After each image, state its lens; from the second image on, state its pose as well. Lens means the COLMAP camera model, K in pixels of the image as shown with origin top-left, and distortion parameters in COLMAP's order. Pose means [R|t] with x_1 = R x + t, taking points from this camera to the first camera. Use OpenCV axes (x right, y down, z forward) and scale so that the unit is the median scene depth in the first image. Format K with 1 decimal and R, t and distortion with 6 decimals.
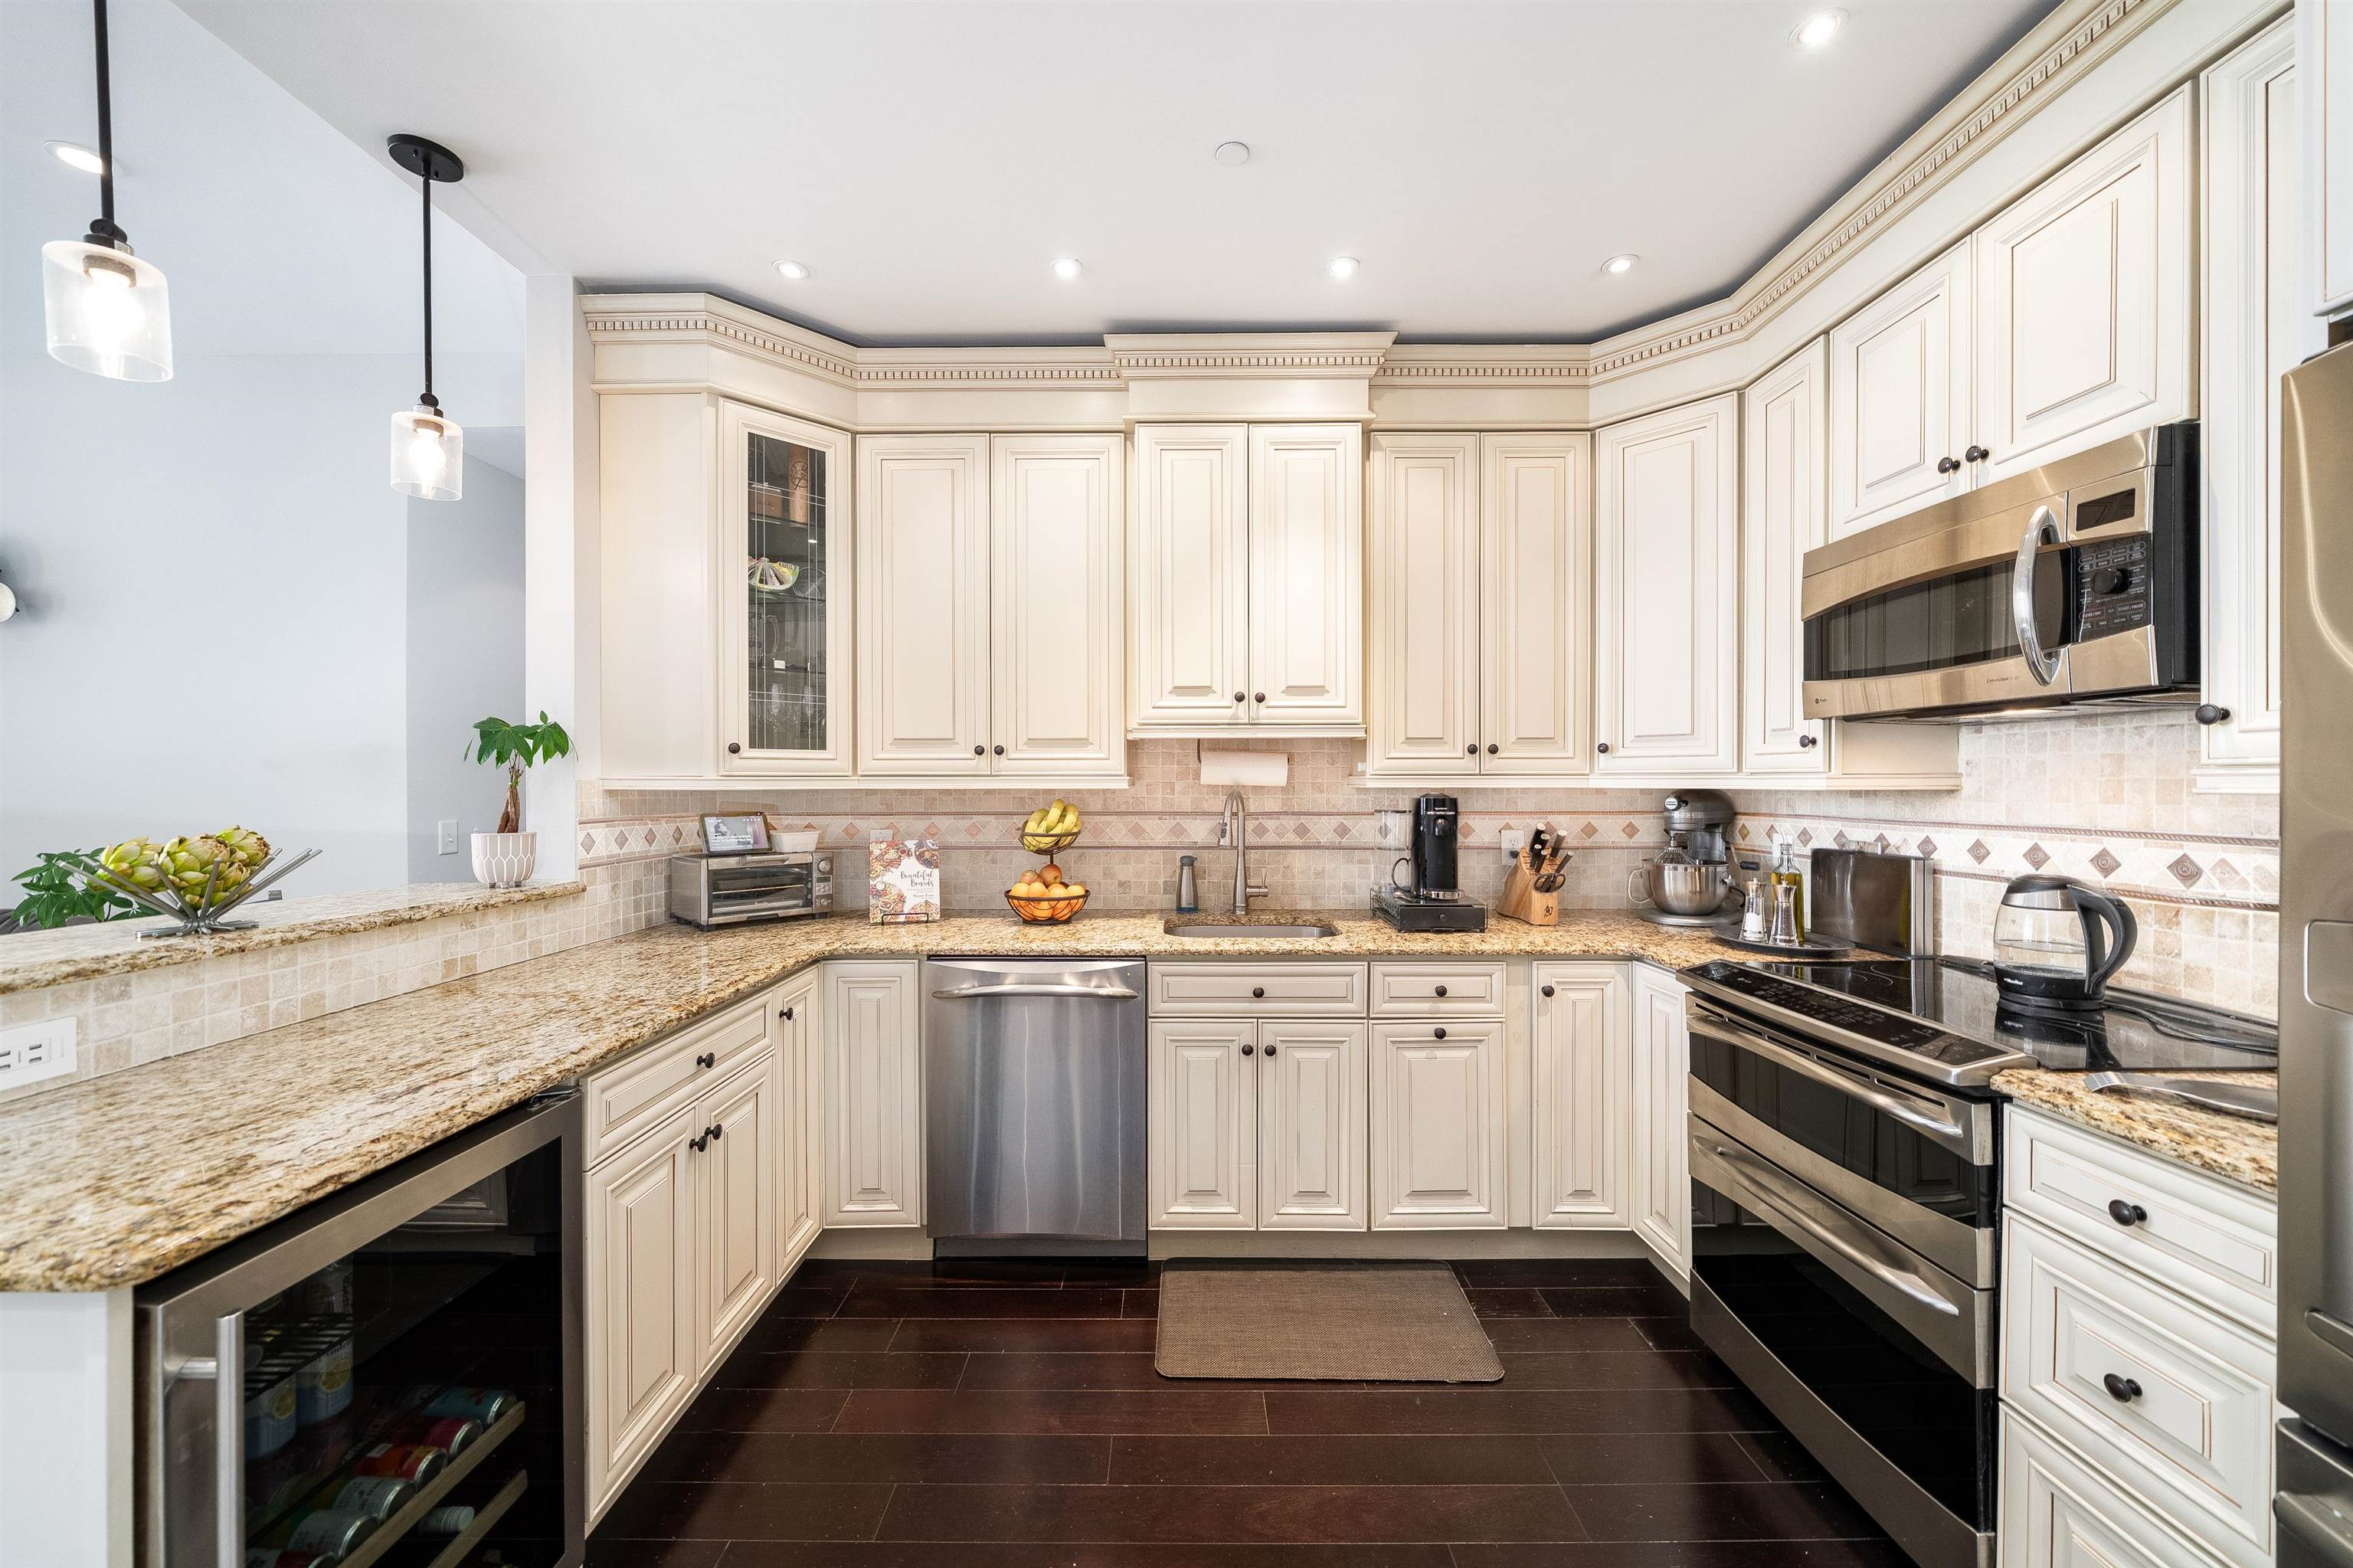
lens RADIAL K [[873.0, 0, 1179.4], [0, 873.0, 787.3], [0, 0, 1]] dist [-0.002540, -0.000187]
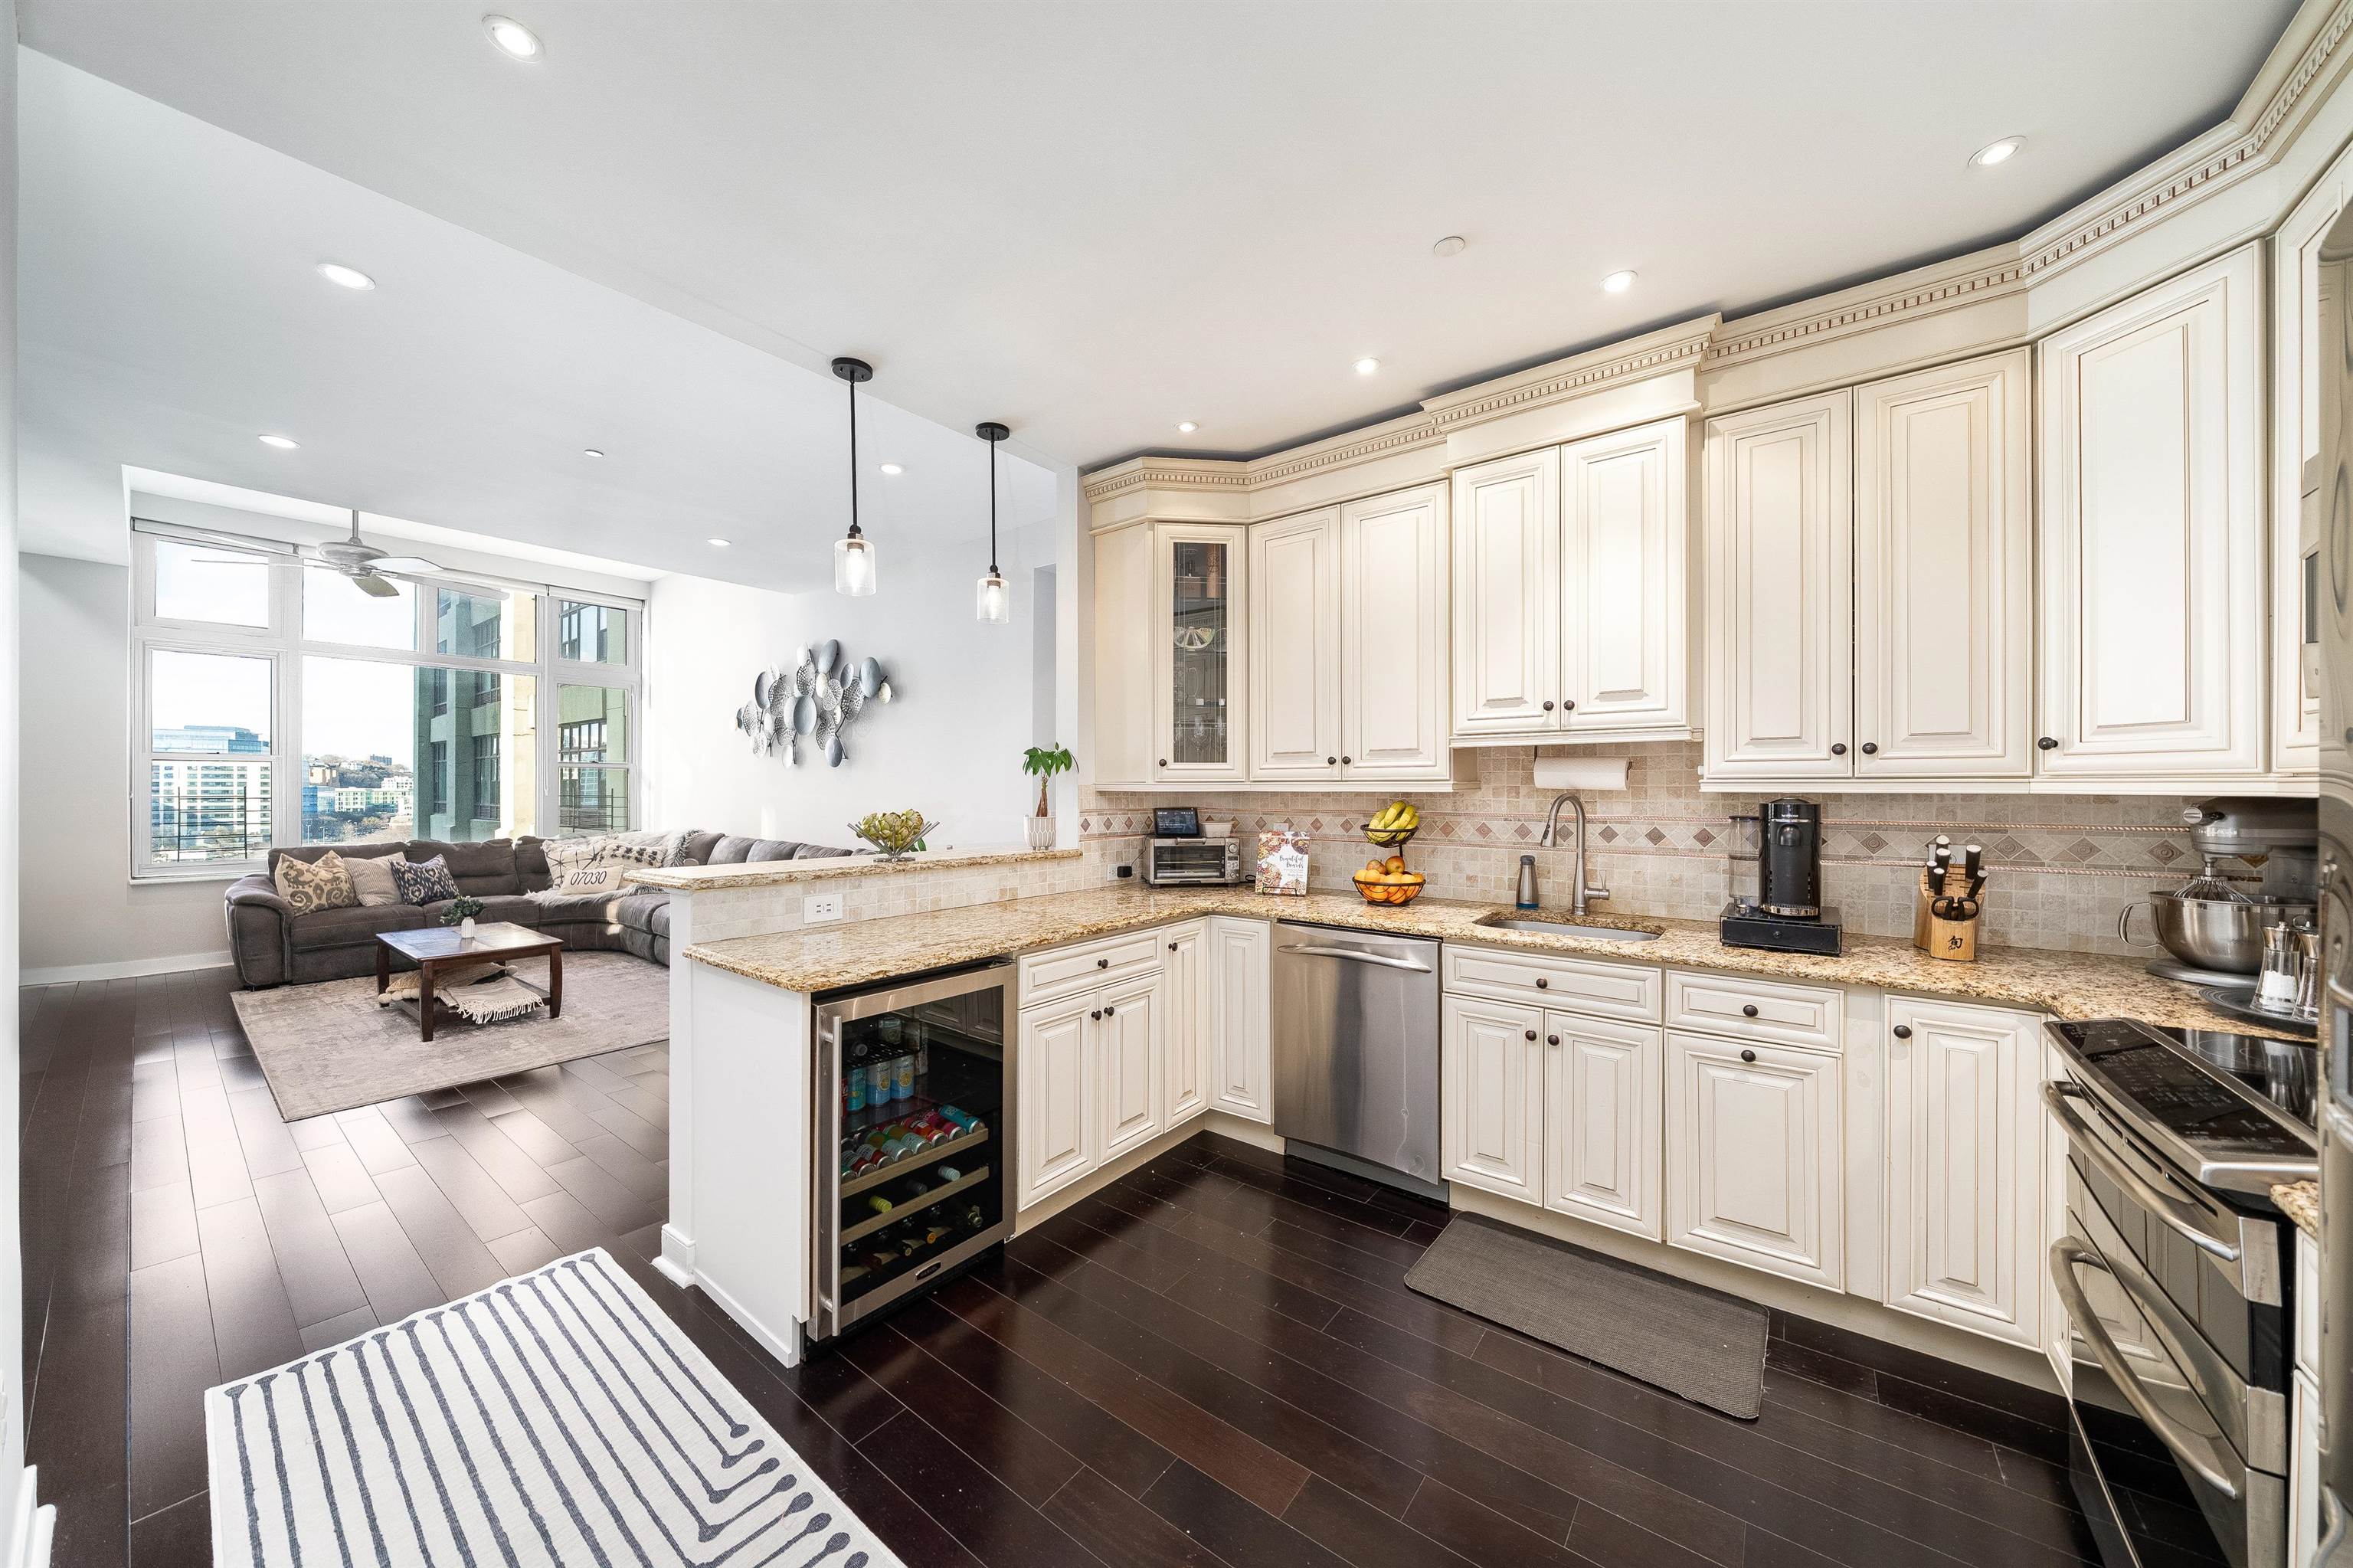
lens RADIAL K [[813.0, 0, 1176.1], [0, 813.0, 788.4], [0, 0, 1]] dist [-0.008531, 0.000098]
pose [[0.793715, 0.002268, -0.608286, 0.332541], [-0.003774, 0.999992, -0.001196, -0.000570], [0.608279, 0.003245, 0.793717, -0.058820]]
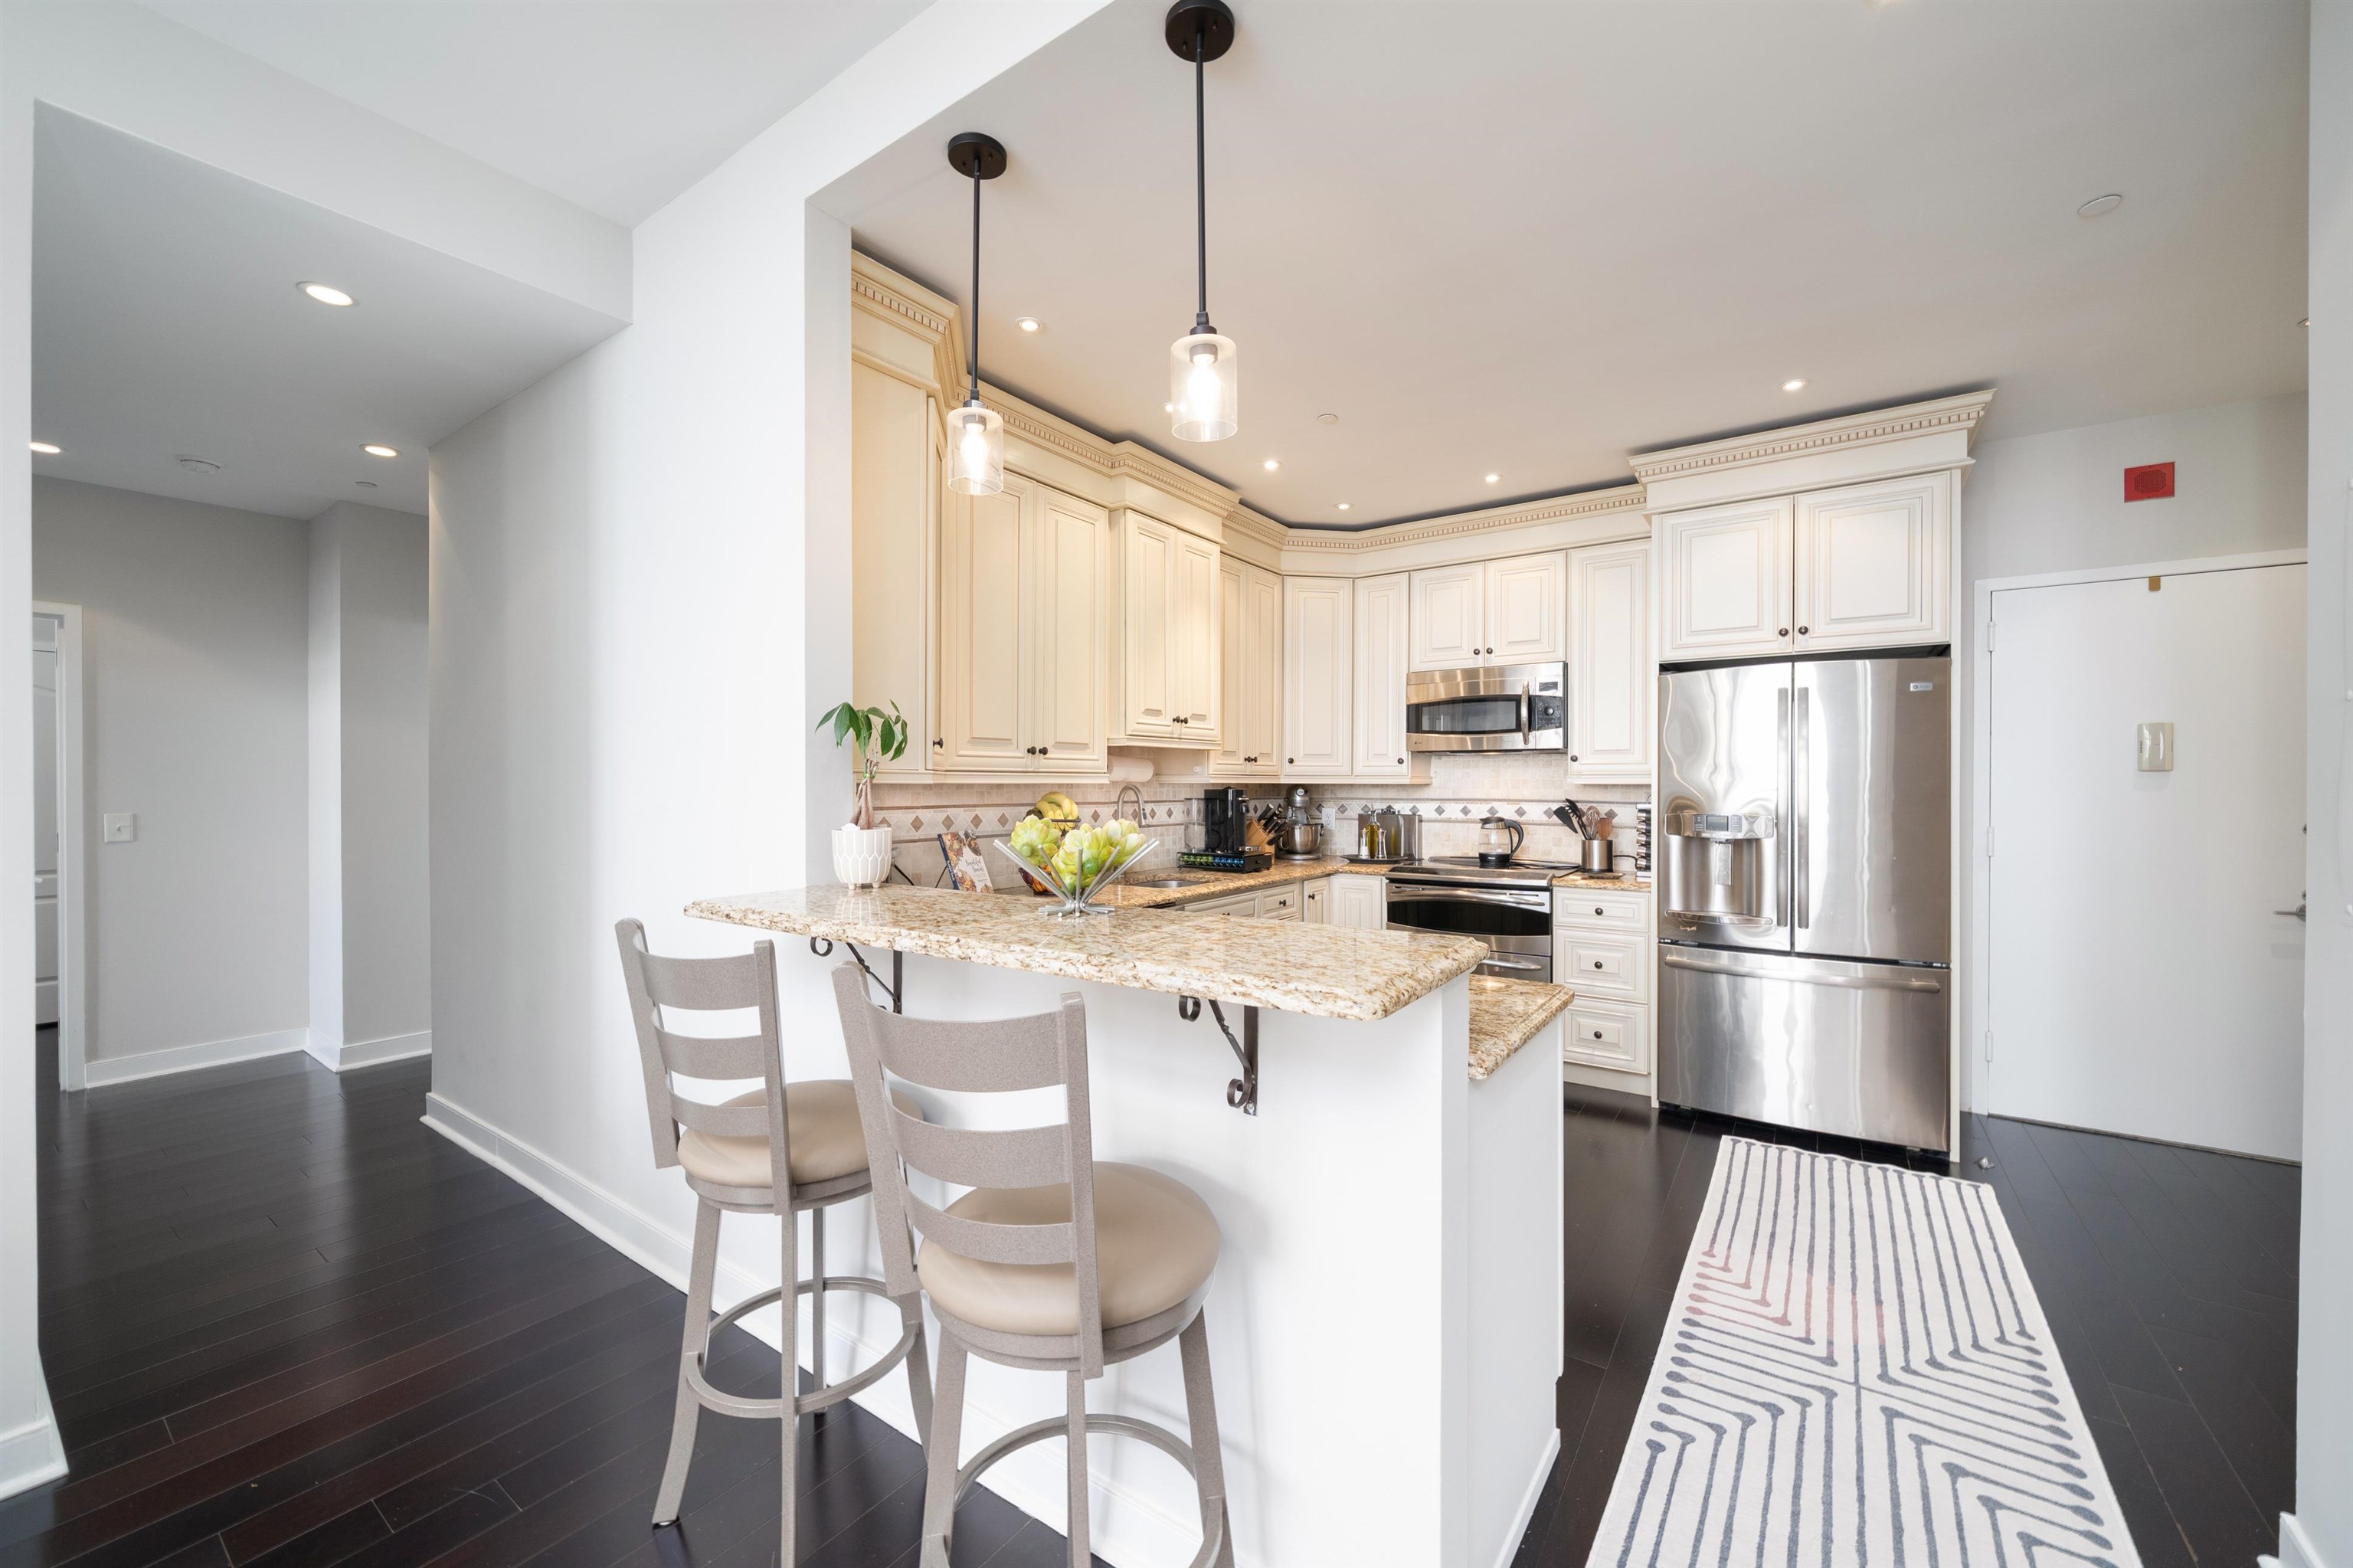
lens RADIAL K [[903.9, 0, 1172.7], [0, 903.9, 789.8], [0, 0, 1]] dist [-0.000762, -0.000233]
pose [[0.576841, -0.004475, 0.816844, -1.237219], [0.002902, 0.999990, 0.003430, 0.007342], [-0.816851, 0.000392, 0.576848, 0.162759]]
